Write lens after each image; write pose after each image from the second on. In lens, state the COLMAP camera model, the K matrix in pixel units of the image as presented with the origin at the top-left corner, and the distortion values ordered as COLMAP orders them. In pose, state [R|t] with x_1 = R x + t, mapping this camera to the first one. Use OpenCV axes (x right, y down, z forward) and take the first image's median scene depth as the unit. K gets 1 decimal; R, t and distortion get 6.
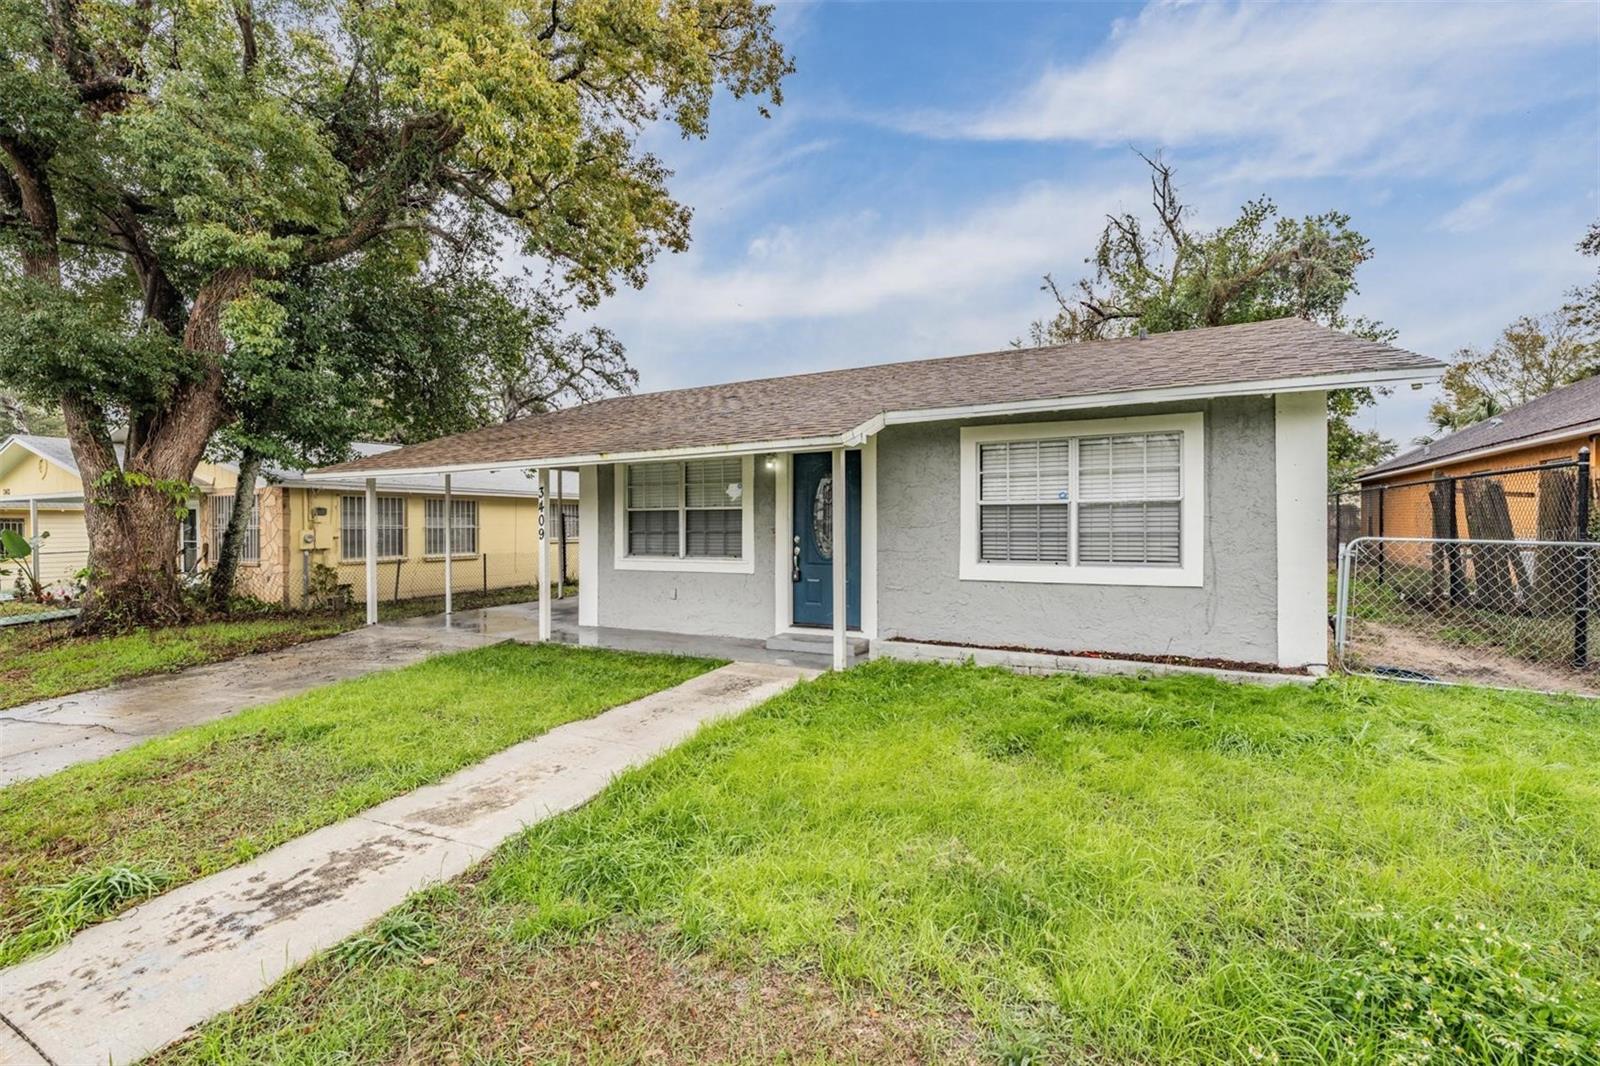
lens RADIAL K [[681.5, 0, 798.7], [0, 681.5, 536.2], [0, 0, 1]] dist [0.003704, 0.000364]
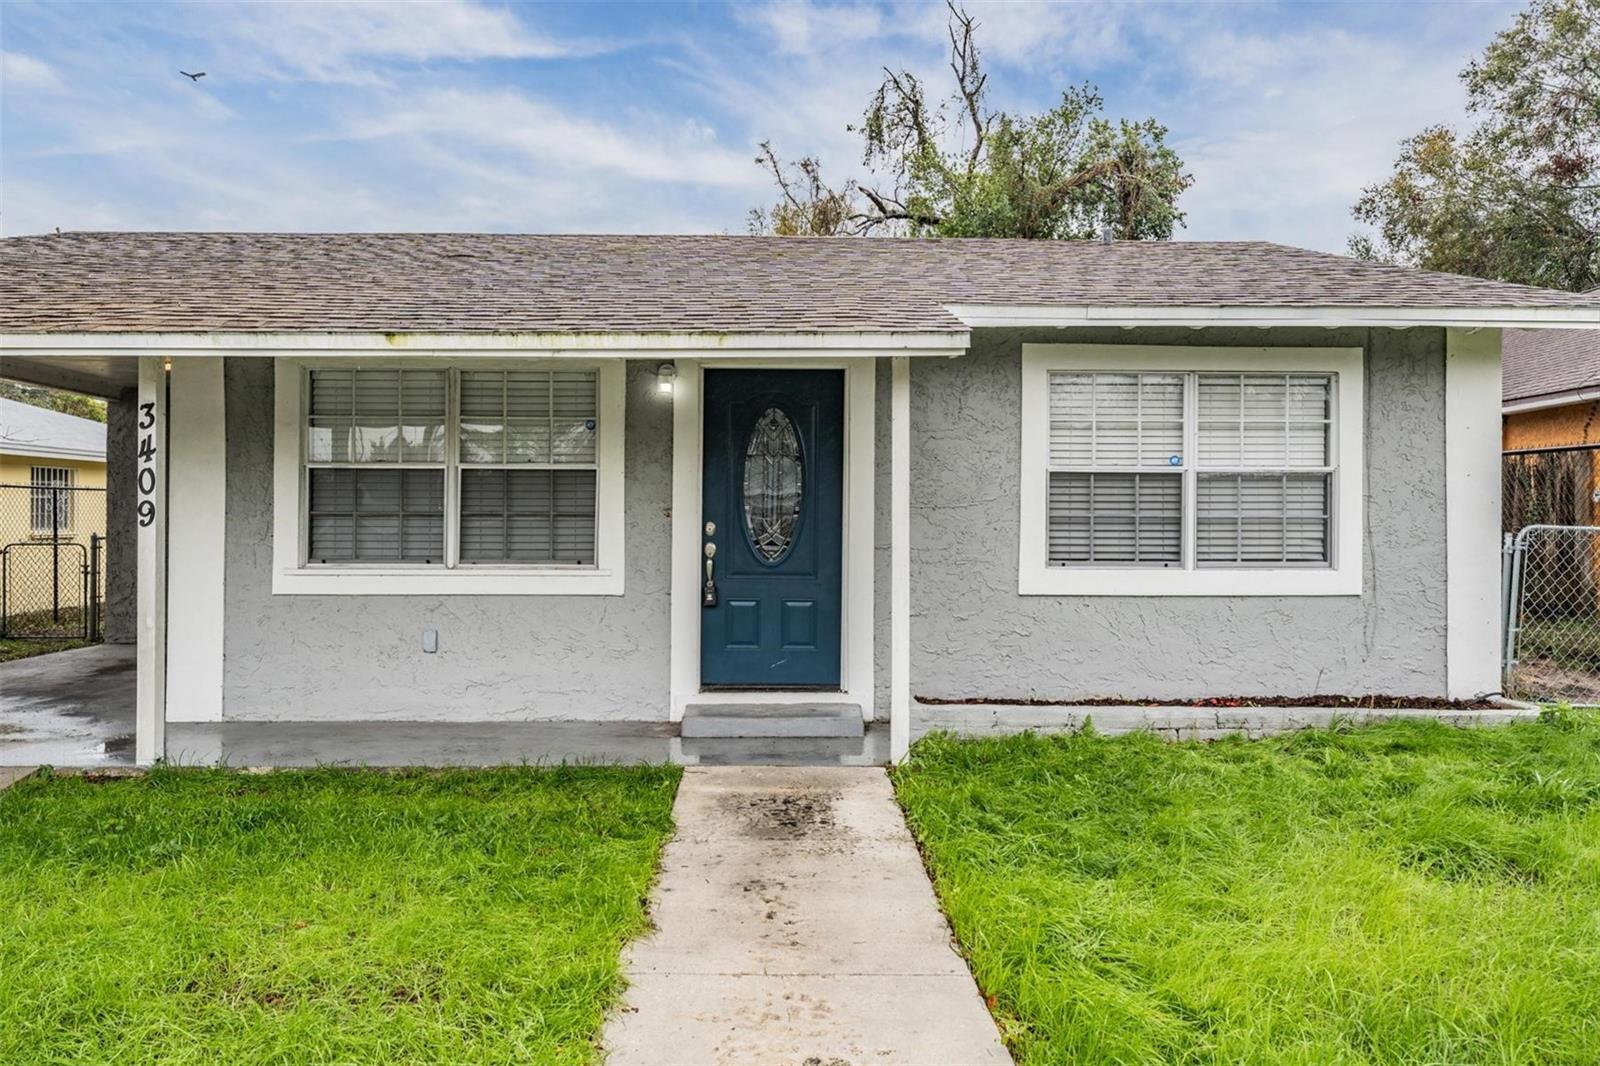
lens RADIAL K [[1071.5, 0, 797.8], [0, 1071.5, 530.0], [0, 0, 1]] dist [0.012355, 0.001642]
pose [[0.883719, 0.004219, 0.468000, -0.389126], [-0.001118, 0.999976, -0.006905, 0.013188], [-0.468017, 0.005578, 0.883702, 0.252247]]
